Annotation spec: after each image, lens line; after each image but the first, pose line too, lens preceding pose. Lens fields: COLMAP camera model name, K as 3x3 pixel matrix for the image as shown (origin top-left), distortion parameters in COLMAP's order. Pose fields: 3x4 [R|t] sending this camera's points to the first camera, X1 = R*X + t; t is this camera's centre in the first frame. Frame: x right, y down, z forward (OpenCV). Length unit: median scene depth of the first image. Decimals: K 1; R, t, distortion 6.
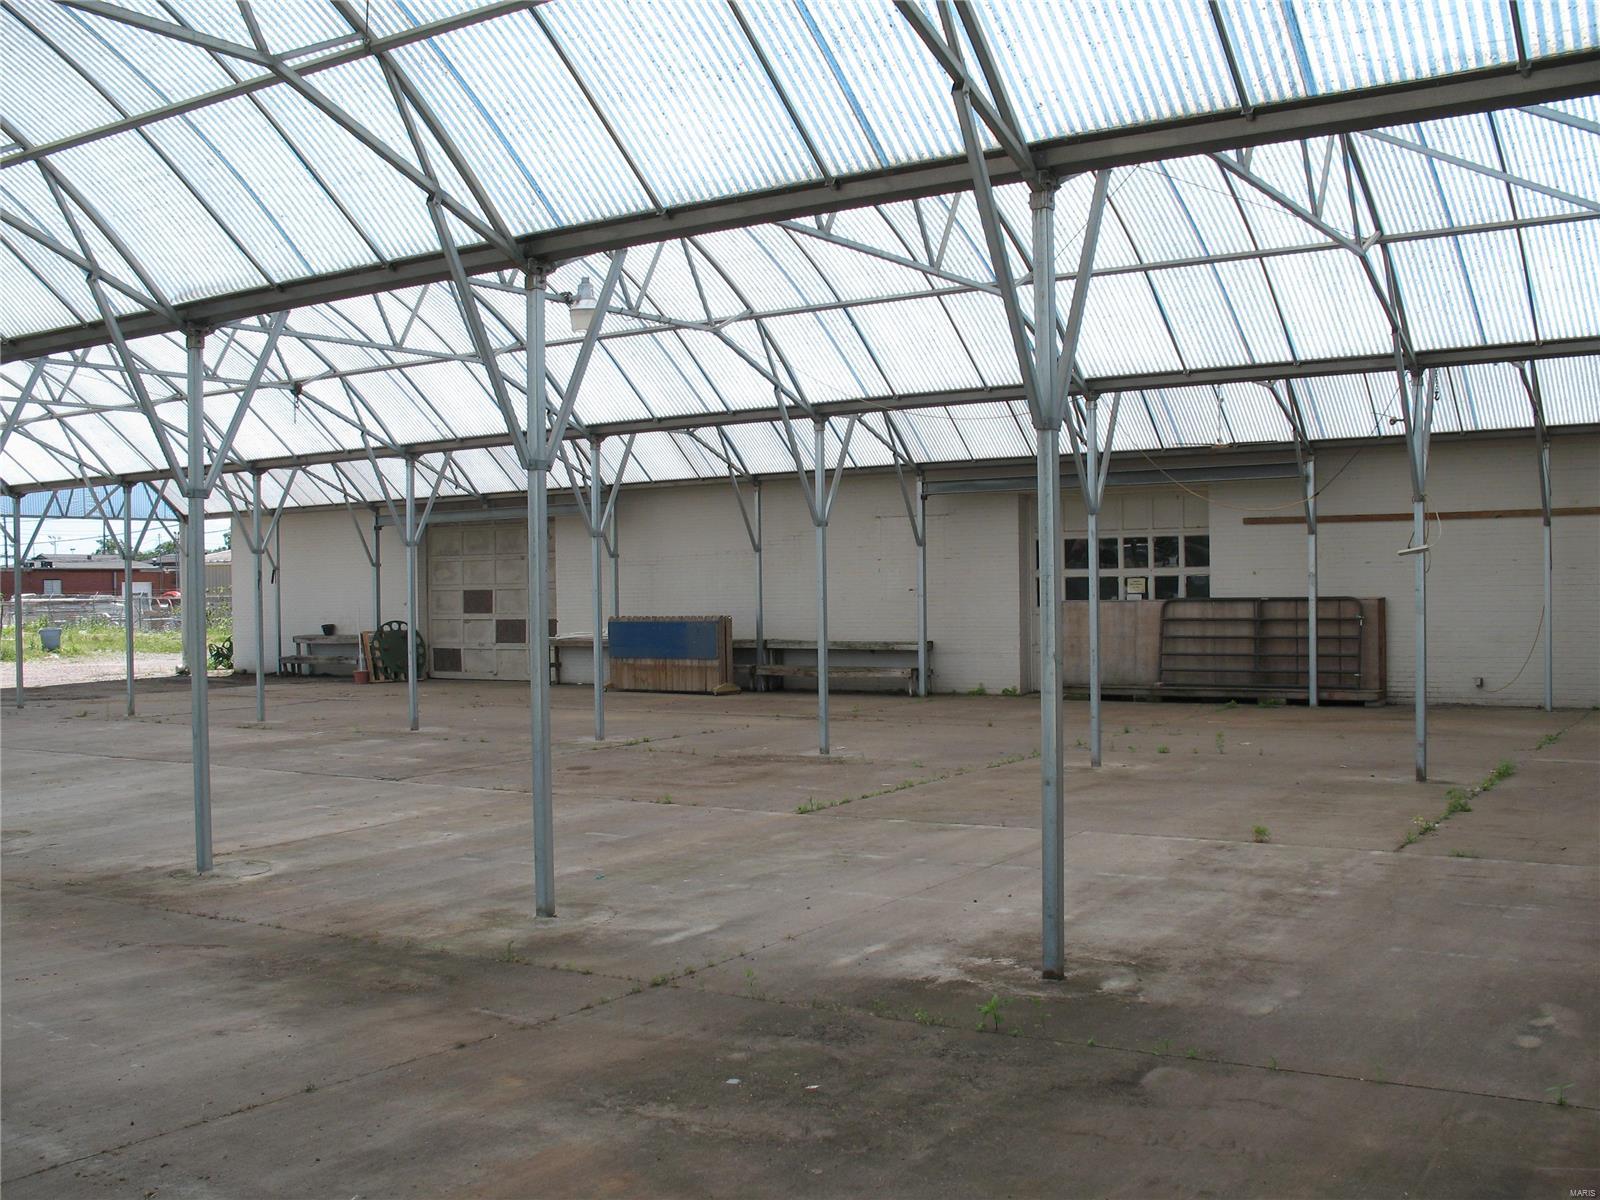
lens RADIAL K [[1665.8, 0, 800.0], [0, 1665.8, 600.0], [0, 0, 1]] dist [-0.223949, 0.325268]
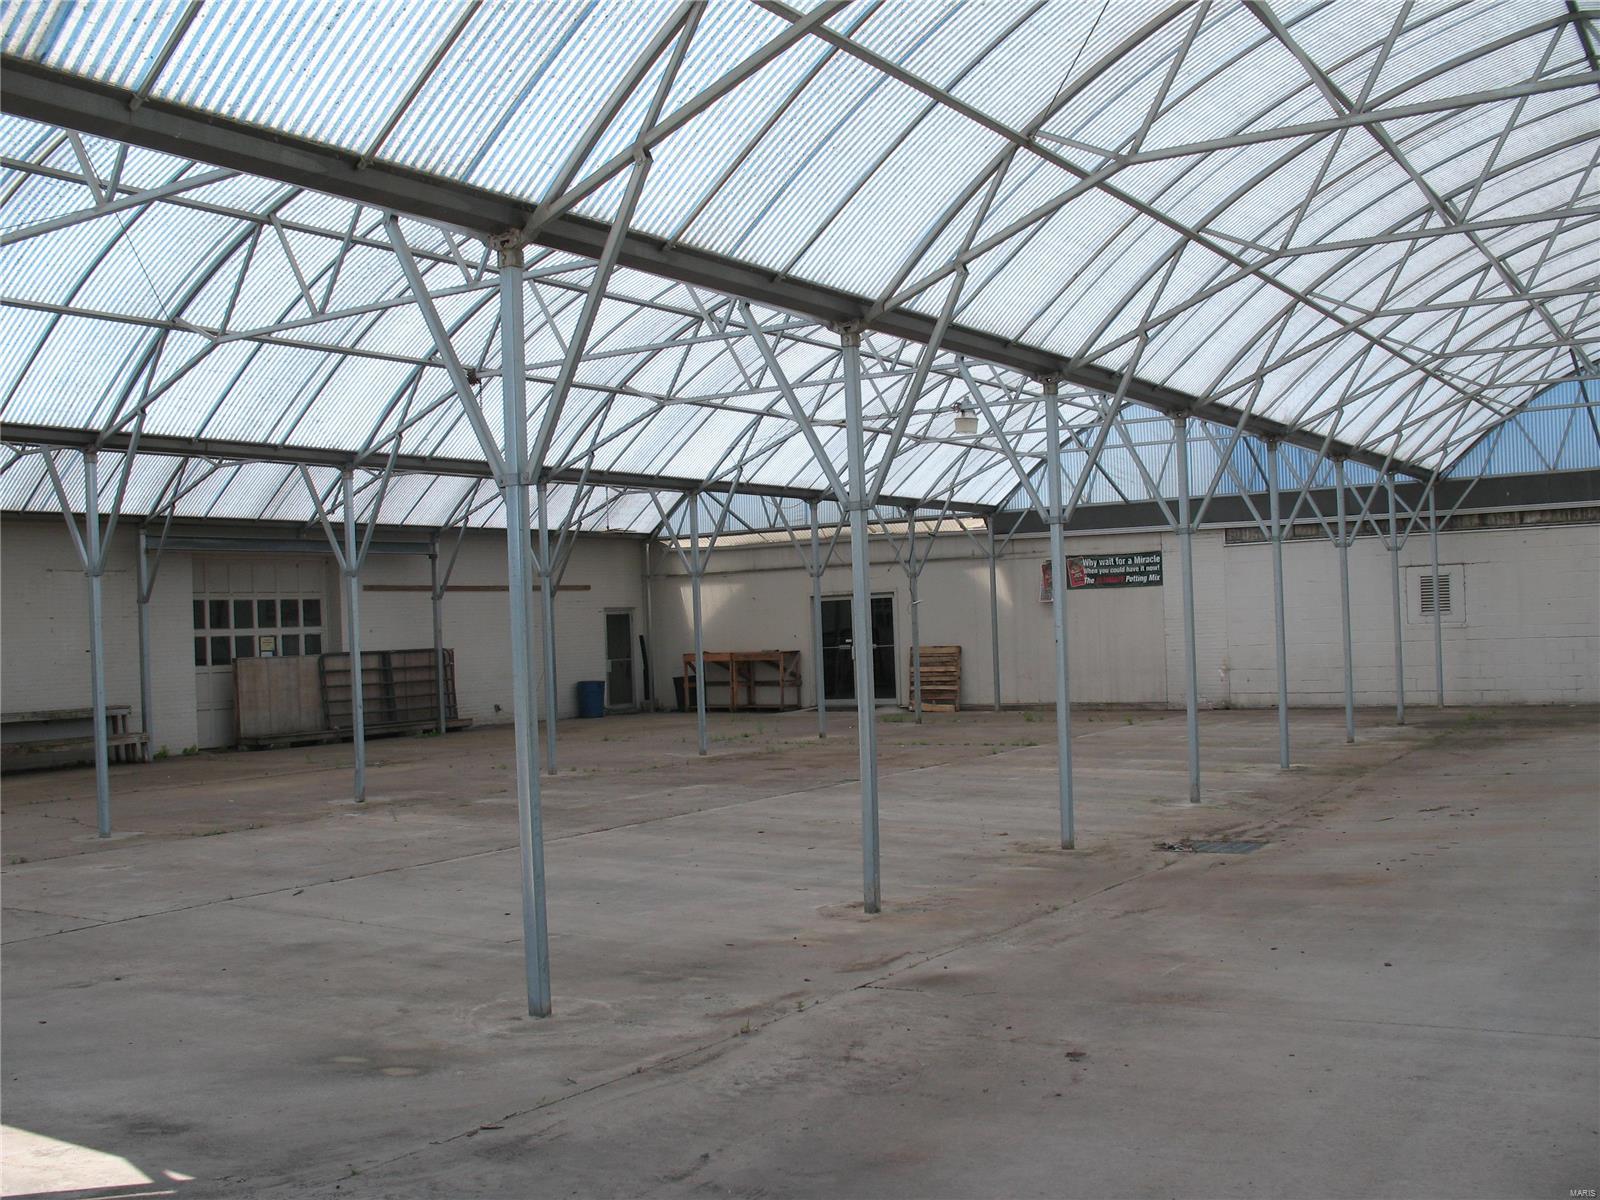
lens RADIAL K [[1665.8, 0, 800.0], [0, 1665.8, 600.0], [0, 0, 1]] dist [-0.223949, 0.325268]
pose [[-0.057046, 0.029965, 0.997922, -0.928830], [0.040936, 0.998779, -0.027651, 0.006922], [-0.997532, 0.039273, -0.058203, 0.729608]]
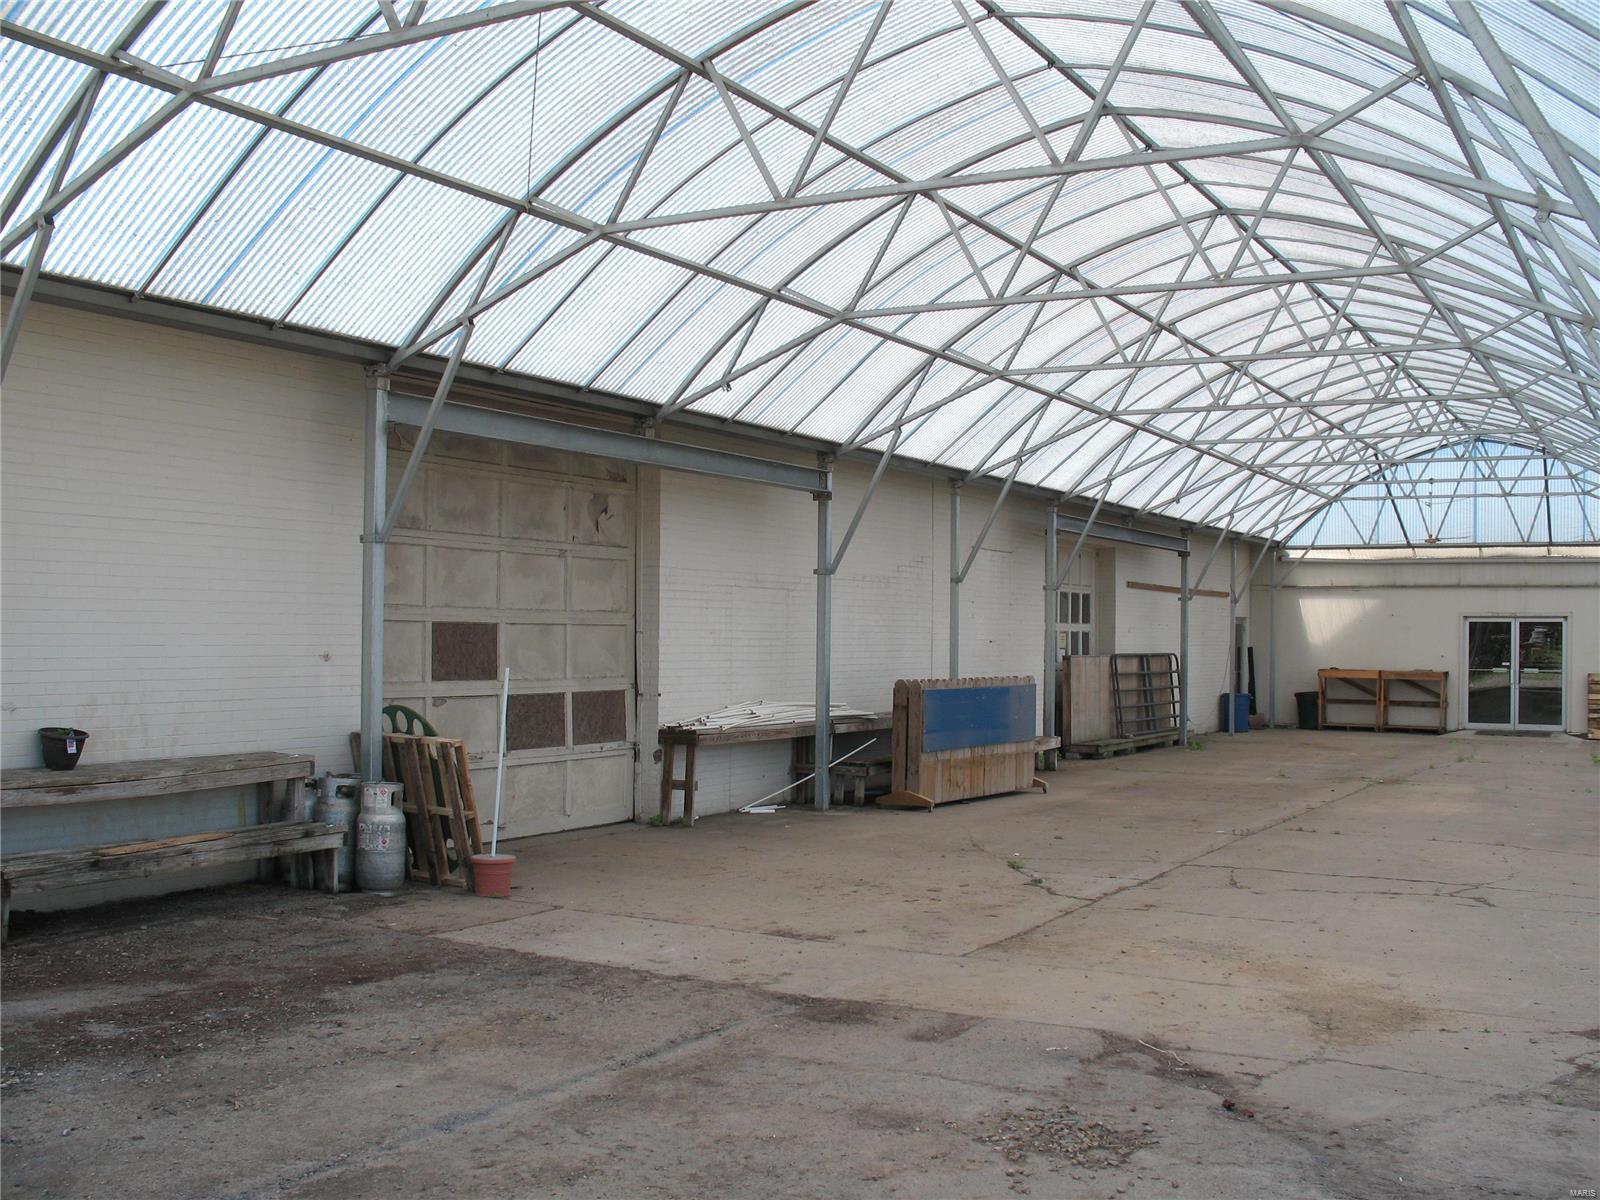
lens RADIAL K [[1665.8, 0, 800.0], [0, 1665.8, 600.0], [0, 0, 1]] dist [-0.223949, 0.325268]
pose [[-0.100291, 0.038322, 0.994220, -0.791496], [-0.001409, 0.999251, -0.038658, 0.005633], [-0.994957, -0.005277, -0.100162, 1.295069]]
